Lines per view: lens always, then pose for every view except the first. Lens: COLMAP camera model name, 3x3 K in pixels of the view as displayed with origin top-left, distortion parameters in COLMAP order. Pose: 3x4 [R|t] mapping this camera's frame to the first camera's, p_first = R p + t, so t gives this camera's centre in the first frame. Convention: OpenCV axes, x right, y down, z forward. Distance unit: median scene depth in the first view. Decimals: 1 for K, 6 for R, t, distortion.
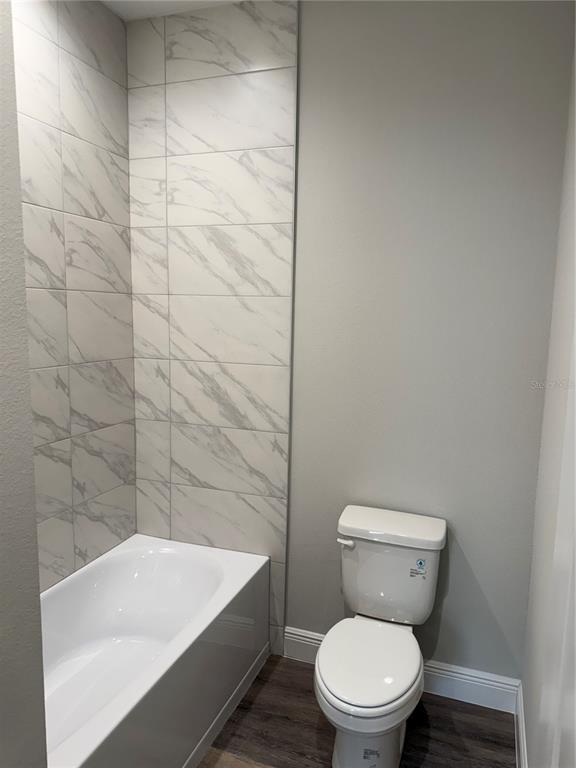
lens RADIAL K [[543.9, 0, 288.6], [0, 543.9, 381.0], [0, 0, 1]] dist [0.075542, -0.097821]
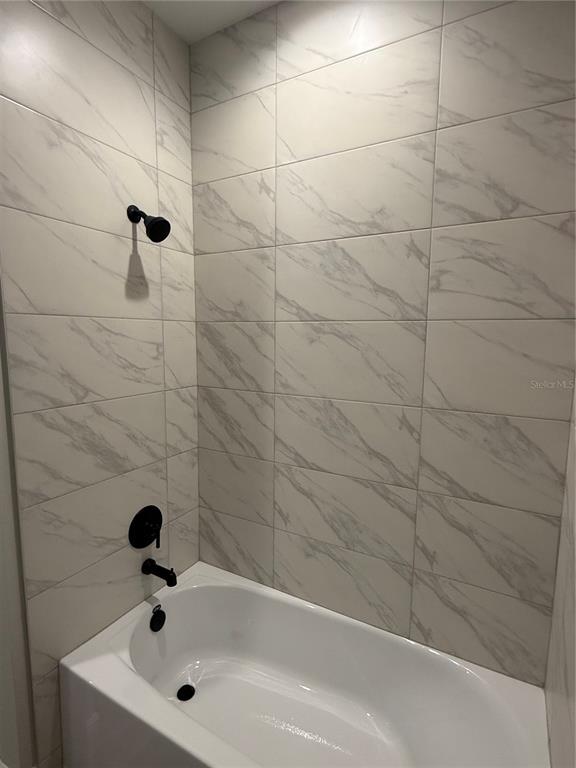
lens RADIAL K [[394.2, 0, 287.9], [0, 394.2, 388.6], [0, 0, 1]] dist [0.002318, 0.000067]
pose [[-0.160810, 0.099835, -0.981923, 0.234676], [-0.145671, 0.981575, 0.123656, -0.102776], [0.976176, 0.162922, -0.143304, 0.869549]]
